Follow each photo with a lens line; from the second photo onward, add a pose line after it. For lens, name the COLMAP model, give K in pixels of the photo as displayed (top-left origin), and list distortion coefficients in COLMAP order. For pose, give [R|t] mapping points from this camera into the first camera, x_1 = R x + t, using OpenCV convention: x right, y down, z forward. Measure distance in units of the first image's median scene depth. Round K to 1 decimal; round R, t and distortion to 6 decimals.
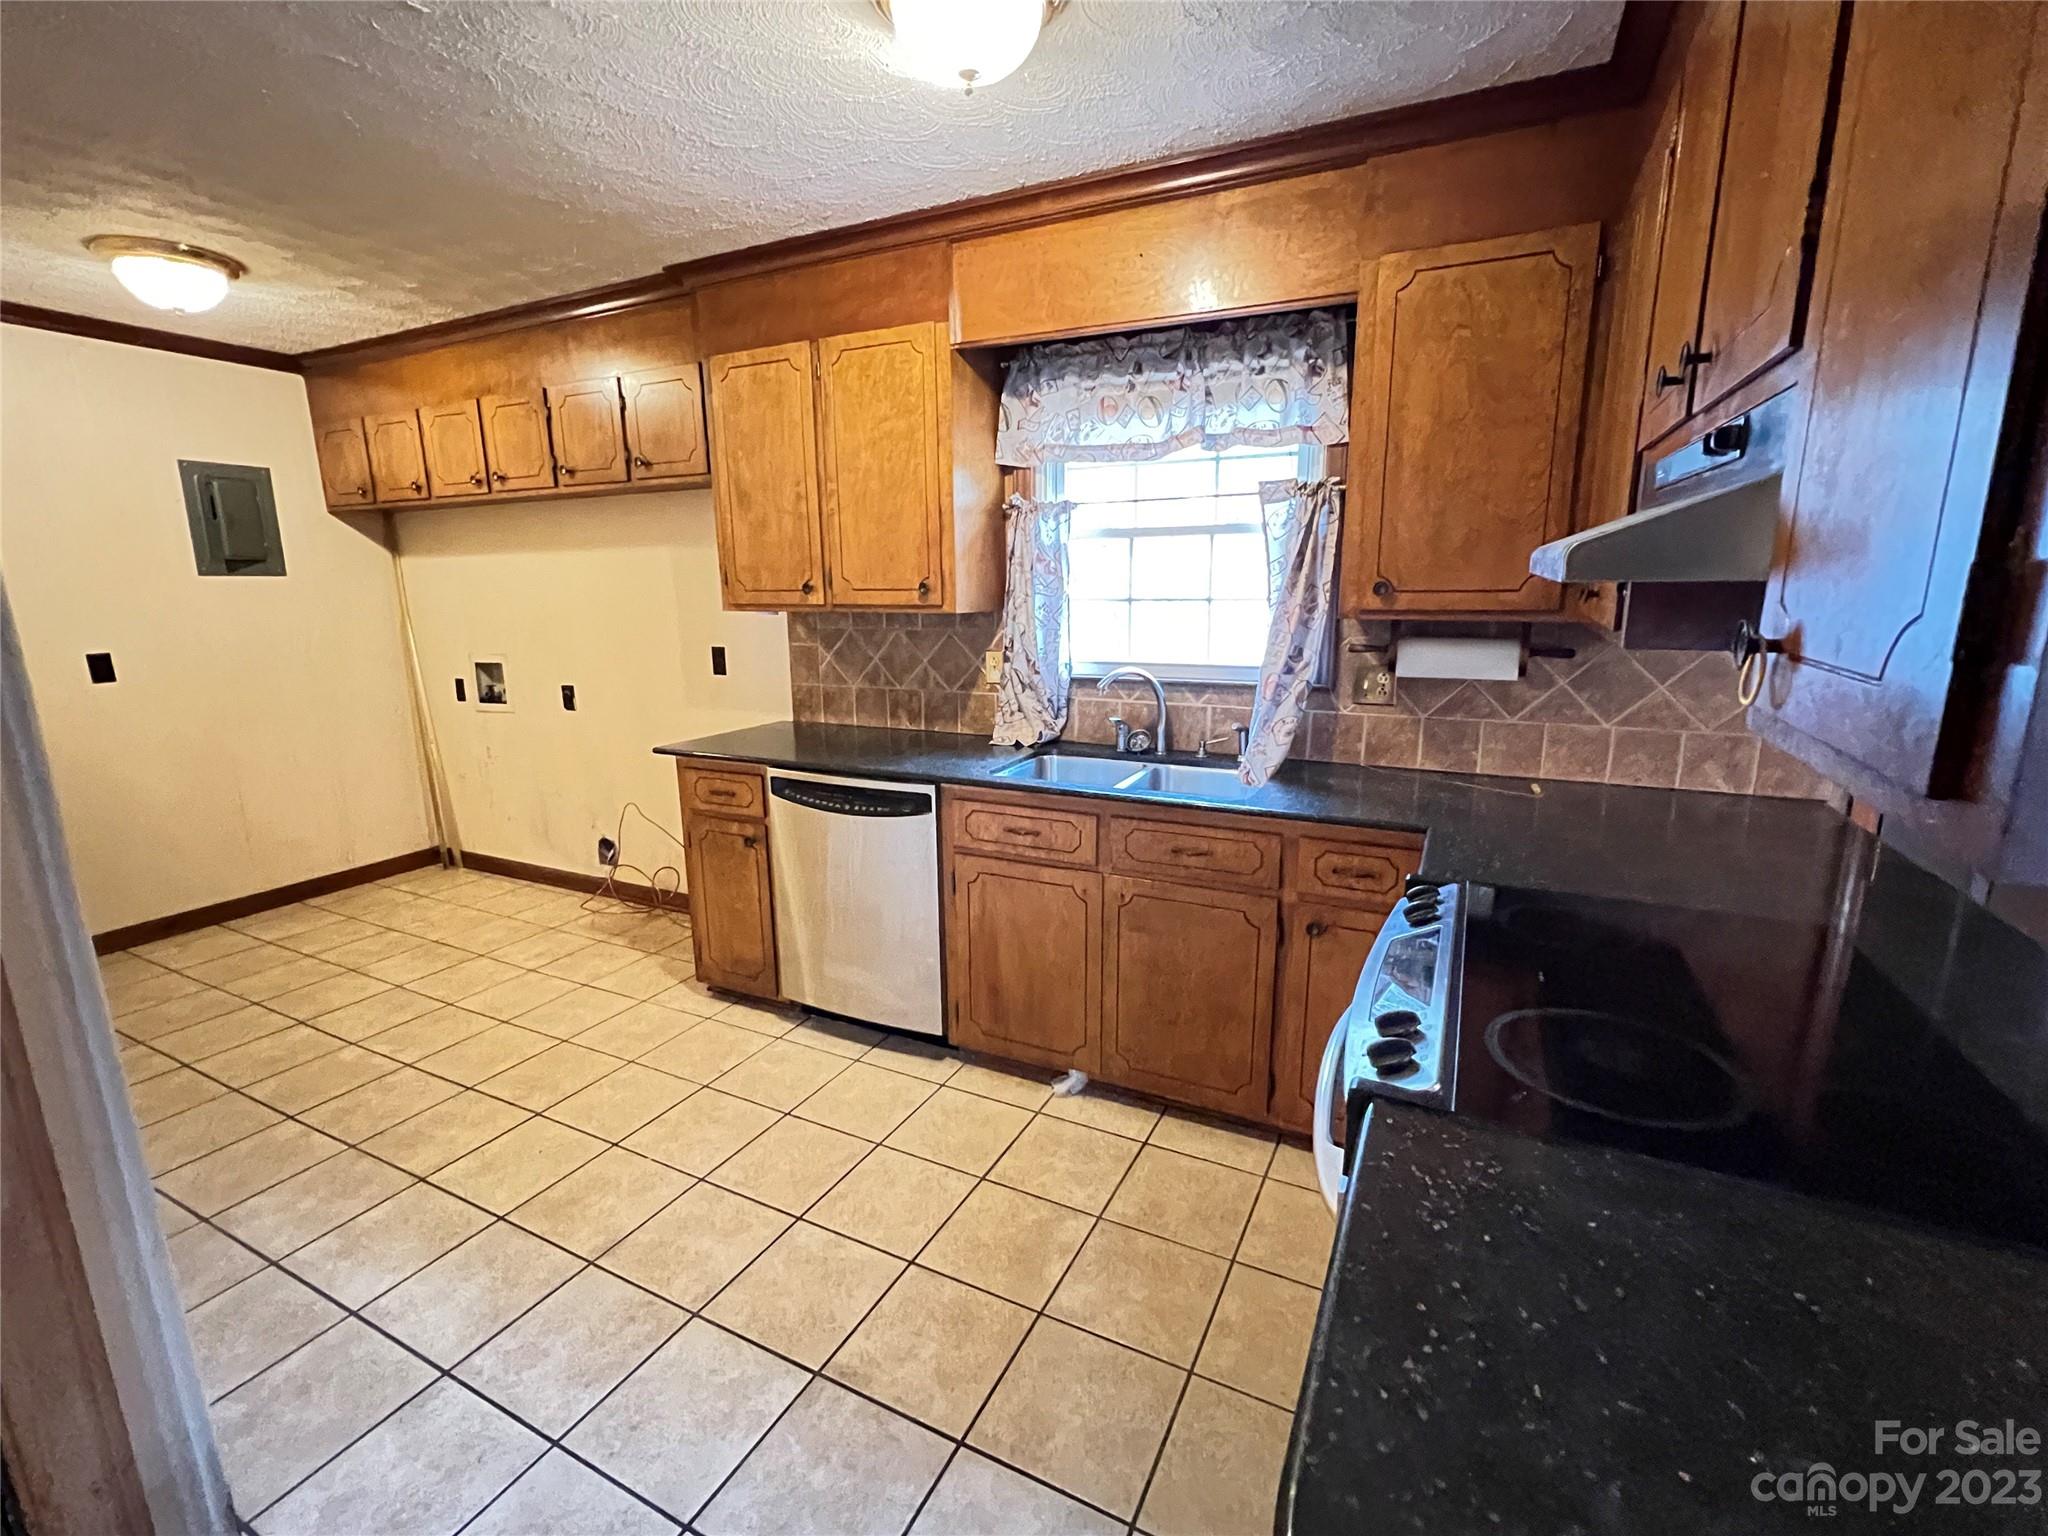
lens RADIAL K [[893.2, 0, 1027.0], [0, 893.2, 767.5], [0, 0, 1]] dist [0.003542, 0.000179]
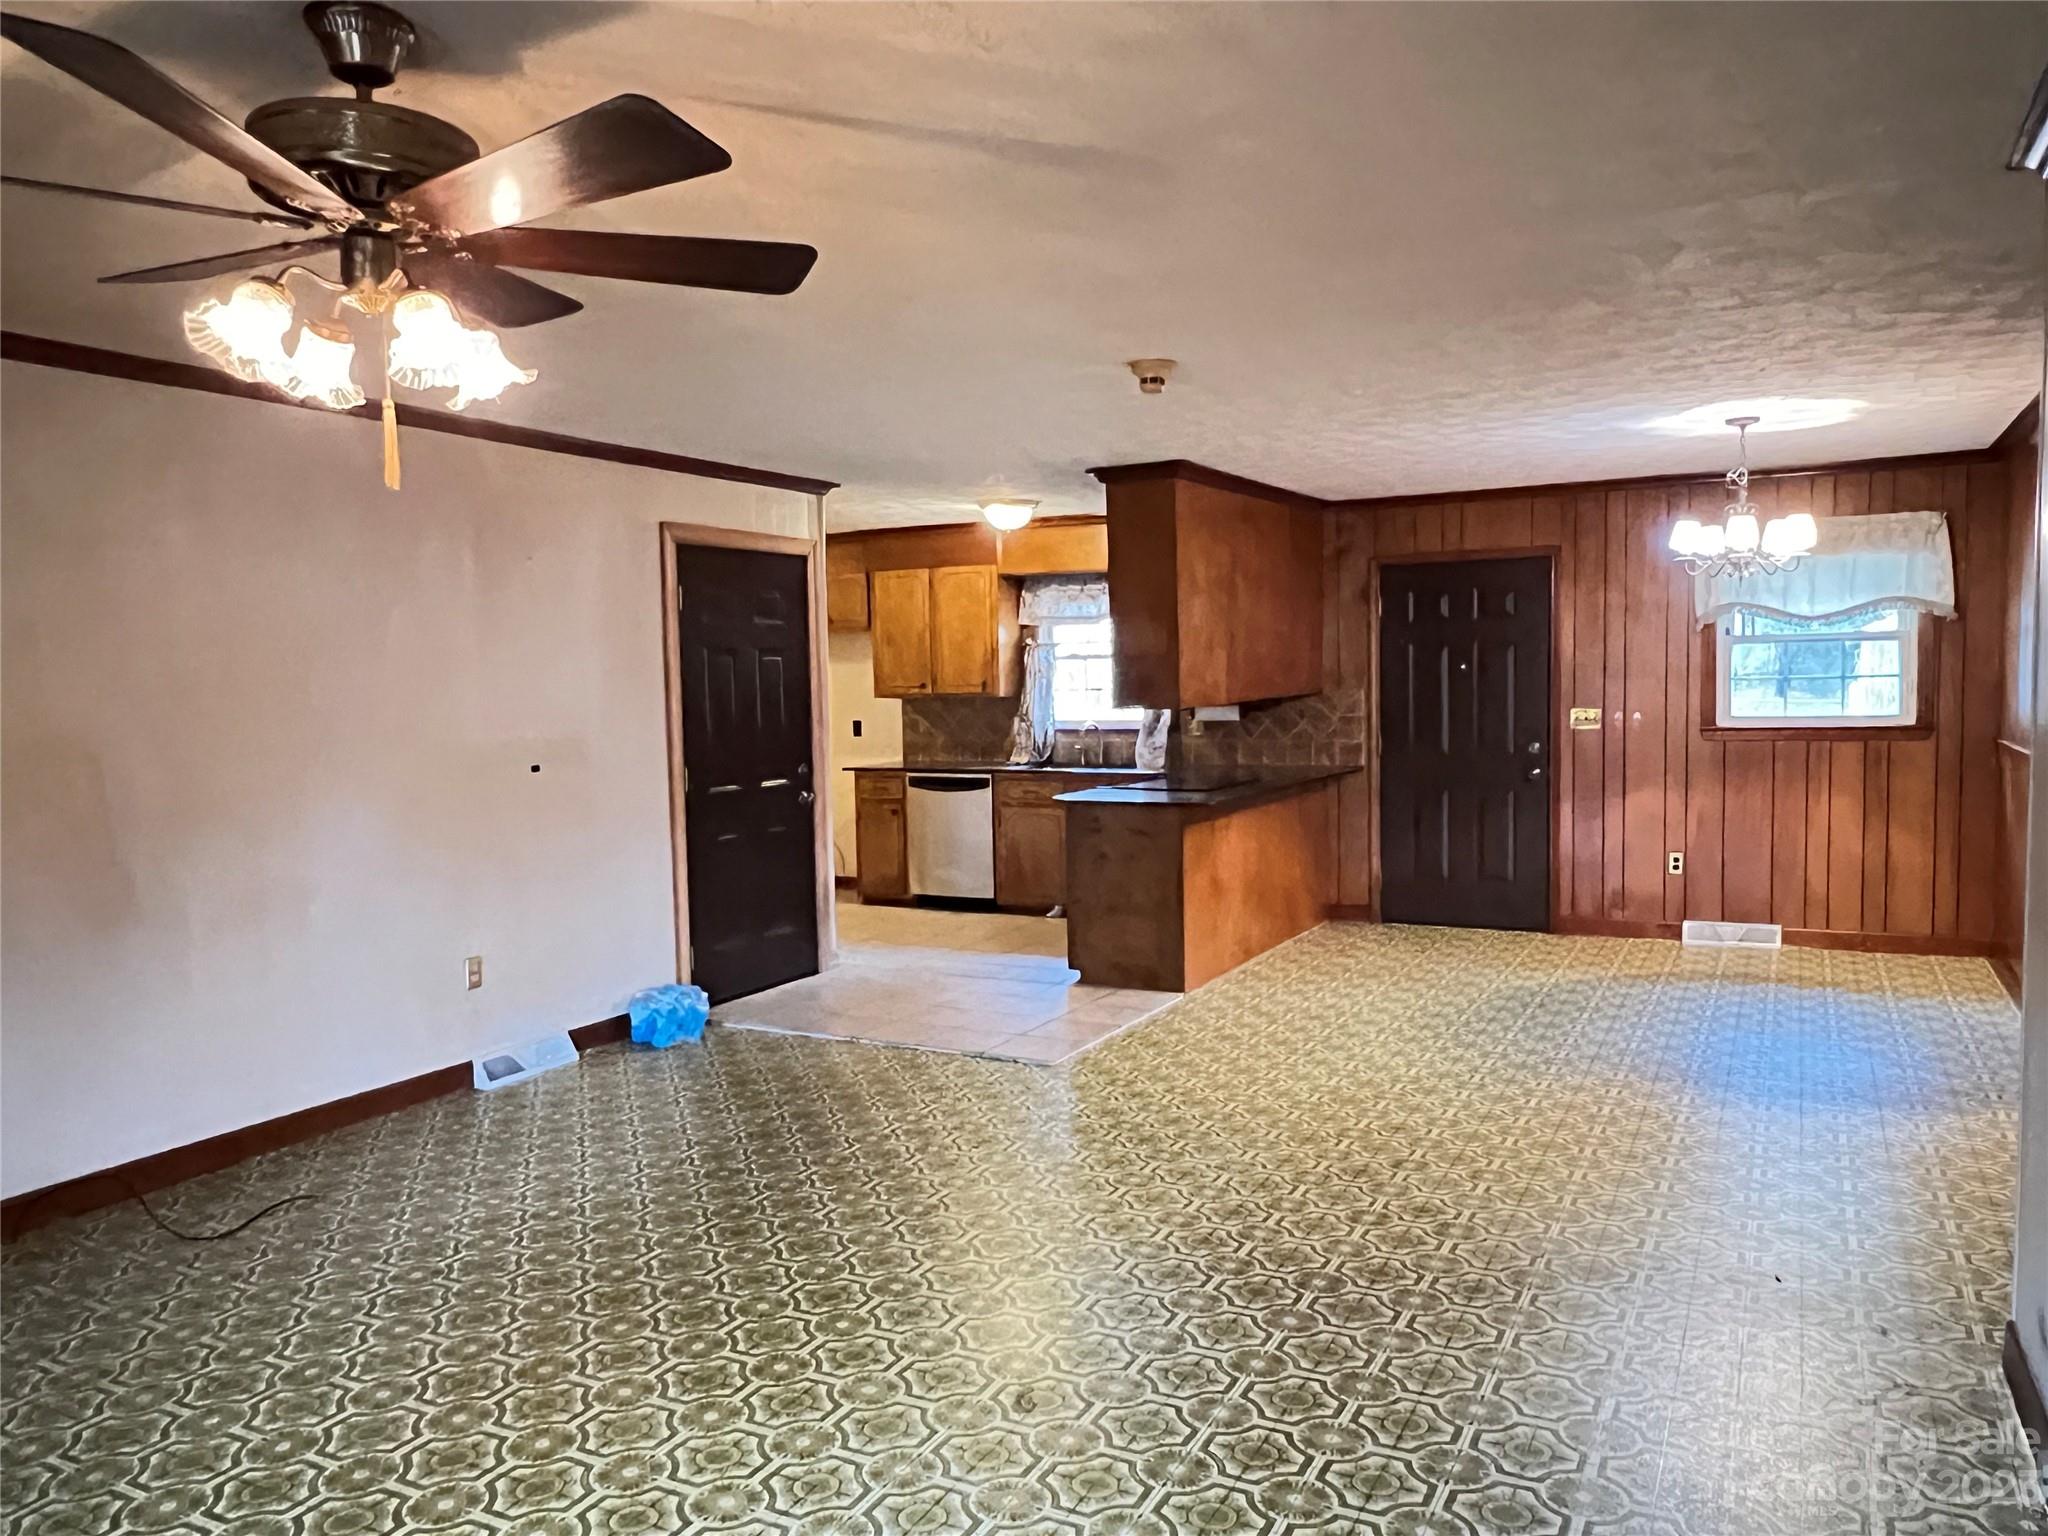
lens RADIAL K [[1439.4, 0, 1024.3], [0, 1439.4, 770.9], [0, 0, 1]] dist [0.001500, 0.000030]
pose [[0.999523, -0.008595, -0.029648, 0.072050], [0.004295, 0.989831, -0.142182, 0.455697], [0.030569, 0.141987, 0.989396, -2.191476]]
